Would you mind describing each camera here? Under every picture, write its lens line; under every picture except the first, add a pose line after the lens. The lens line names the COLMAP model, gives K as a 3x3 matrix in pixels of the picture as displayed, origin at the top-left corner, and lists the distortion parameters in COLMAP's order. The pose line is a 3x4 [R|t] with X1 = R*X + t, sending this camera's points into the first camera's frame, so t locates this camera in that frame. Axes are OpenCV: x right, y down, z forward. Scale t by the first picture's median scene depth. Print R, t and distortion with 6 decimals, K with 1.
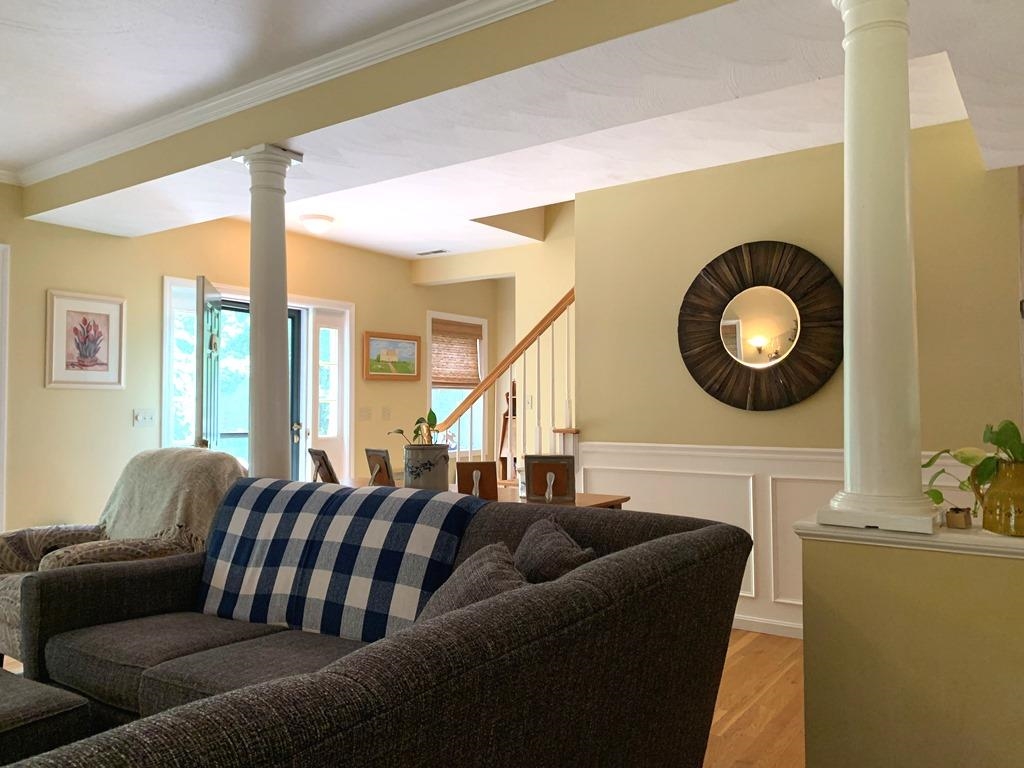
lens RADIAL K [[780.6, 0, 495.2], [0, 780.6, 386.7], [0, 0, 1]] dist [0.033068, -0.036732]
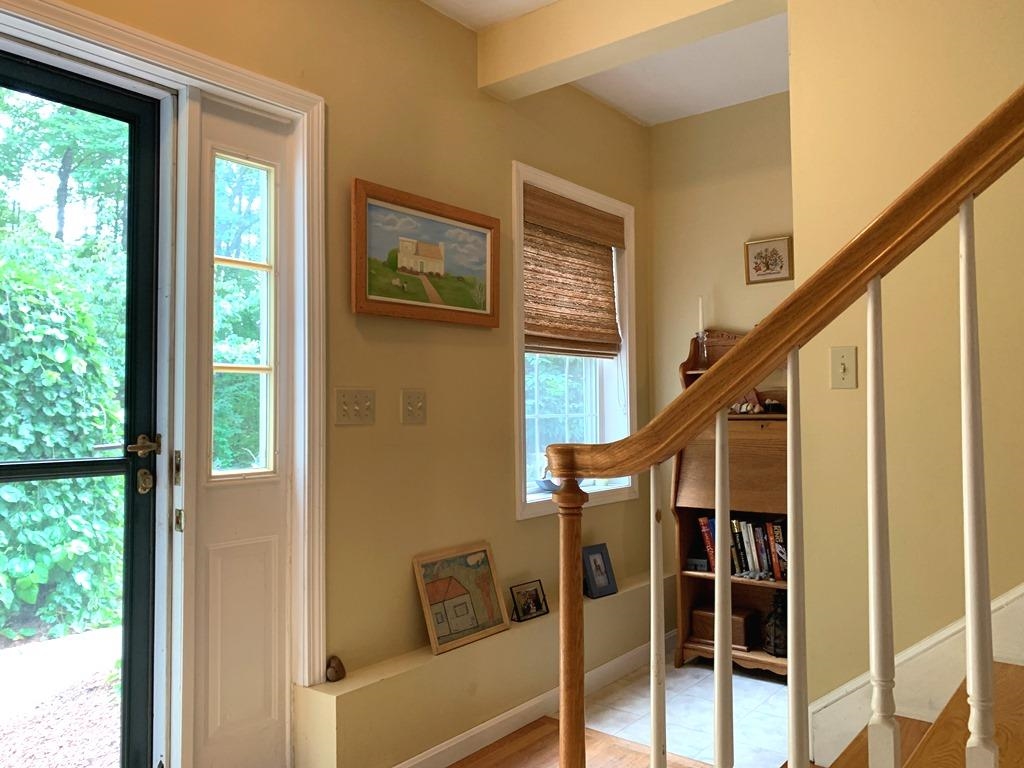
lens RADIAL K [[780.6, 0, 509.6], [0, 780.6, 384.2], [0, 0, 1]] dist [0.033068, -0.036732]
pose [[0.999476, -0.007673, -0.031447, -0.138062], [0.007324, 0.999910, -0.011207, 0.046201], [0.031530, 0.010971, 0.999443, 1.051482]]
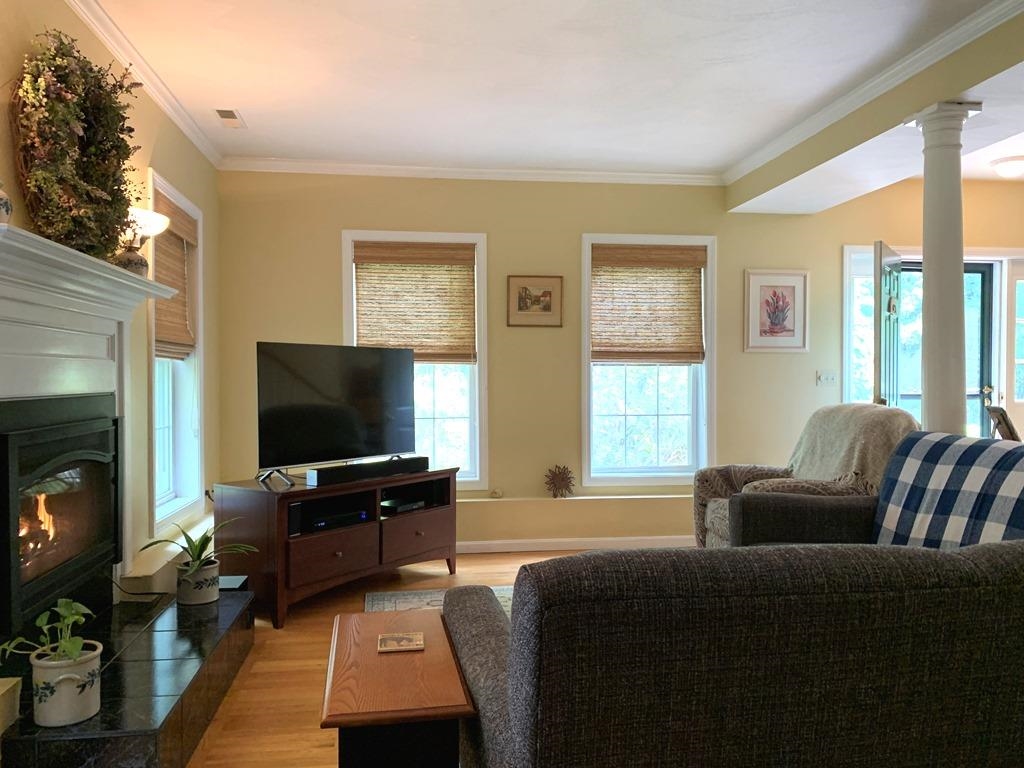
lens RADIAL K [[780.6, 0, 513.2], [0, 780.6, 384.8], [0, 0, 1]] dist [0.033068, -0.036732]
pose [[0.690715, 0.007210, -0.723092, 0.052034], [0.020258, 0.999365, 0.029316, 0.010260], [0.722844, -0.034897, 0.690130, -0.087458]]
